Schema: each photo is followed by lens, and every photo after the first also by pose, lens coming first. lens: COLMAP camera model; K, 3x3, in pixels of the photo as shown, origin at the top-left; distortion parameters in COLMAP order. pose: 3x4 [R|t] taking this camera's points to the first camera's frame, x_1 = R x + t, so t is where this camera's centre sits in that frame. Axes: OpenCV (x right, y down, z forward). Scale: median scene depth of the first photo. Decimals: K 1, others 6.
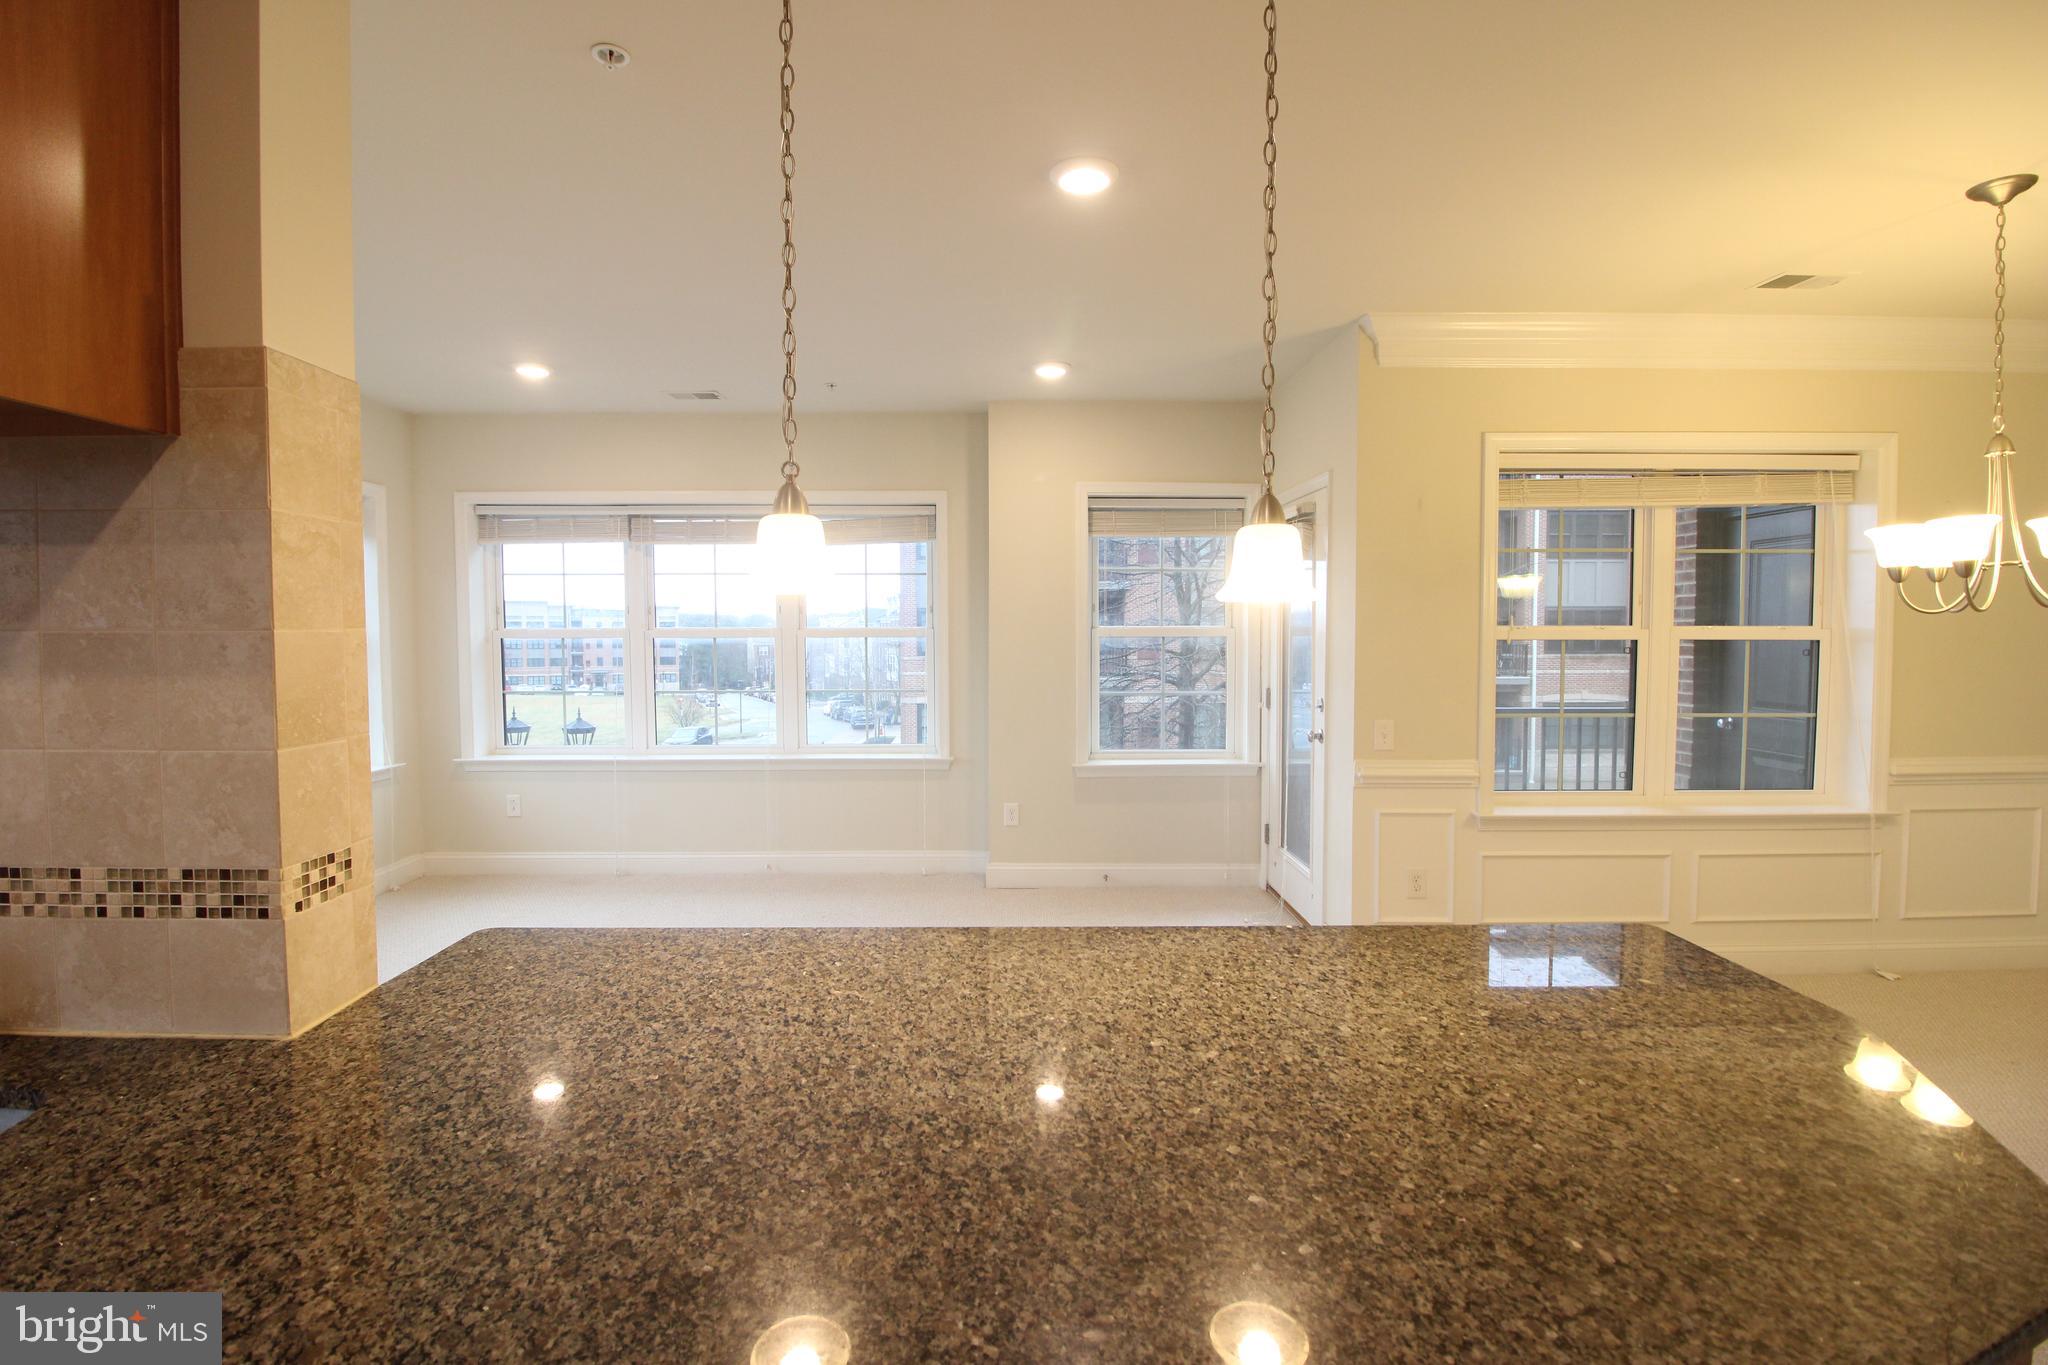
lens RADIAL K [[952.3, 0, 1015.7], [0, 952.3, 672.4], [0, 0, 1]] dist [0.003106, -0.013483]
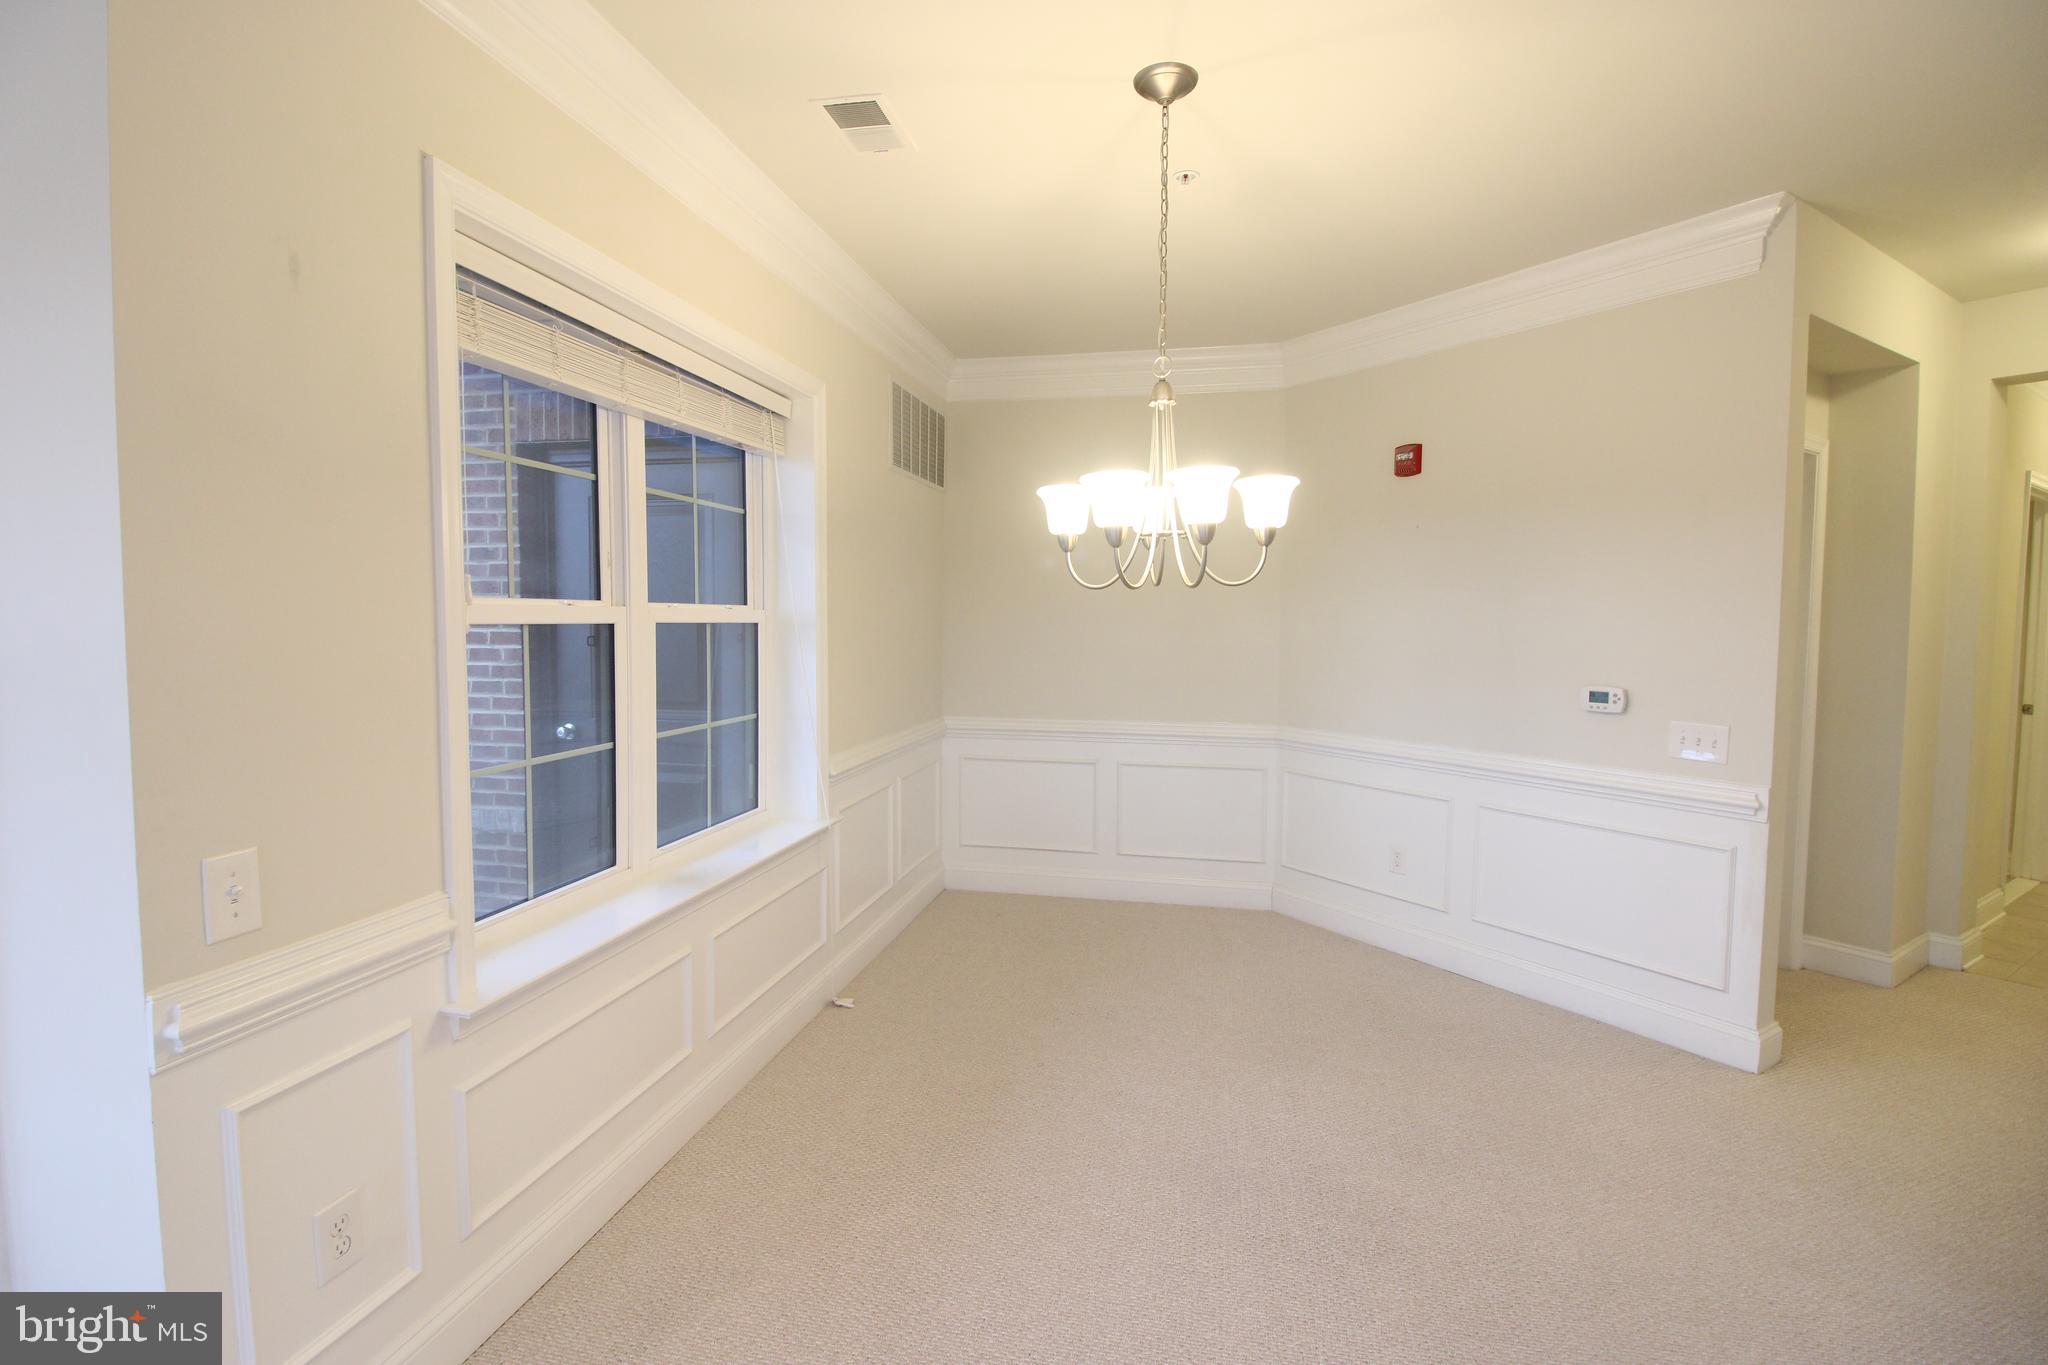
lens RADIAL K [[952.3, 0, 1015.7], [0, 952.3, 672.4], [0, 0, 1]] dist [0.003106, -0.013483]
pose [[0.221639, -0.056037, 0.973517, 0.154813], [0.039207, 0.998052, 0.048523, -0.034230], [-0.974340, 0.027414, 0.223404, 0.899452]]
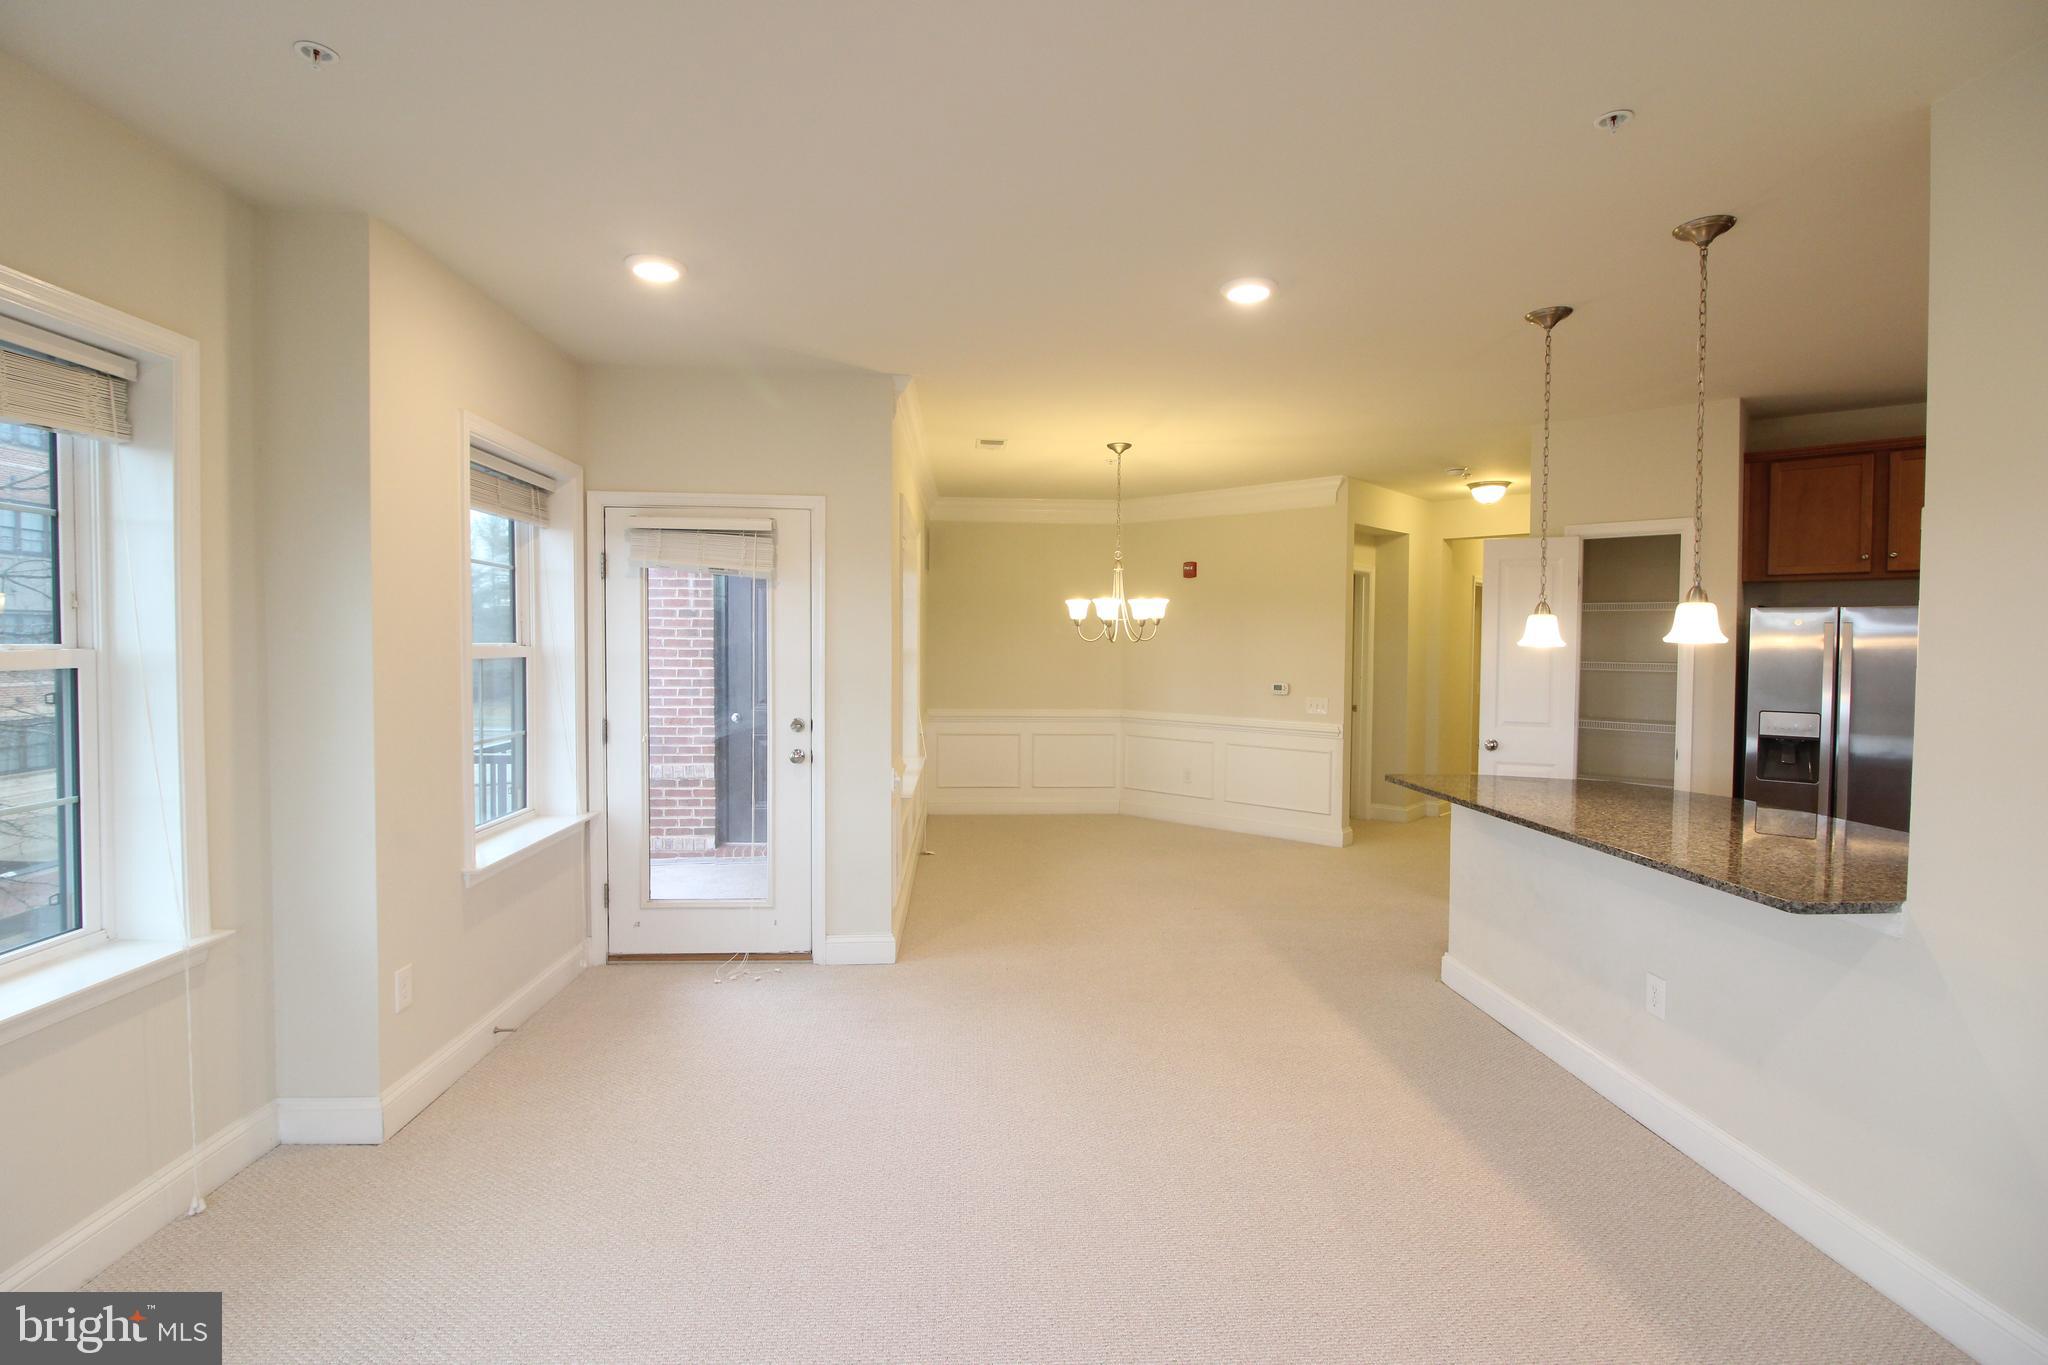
lens RADIAL K [[952.3, 0, 1015.7], [0, 952.3, 672.4], [0, 0, 1]] dist [0.003106, -0.013483]
pose [[-0.040565, -0.033247, 0.998624, -1.092740], [0.039094, 0.998628, 0.034836, -0.076527], [-0.998412, 0.040453, -0.039210, 1.270025]]
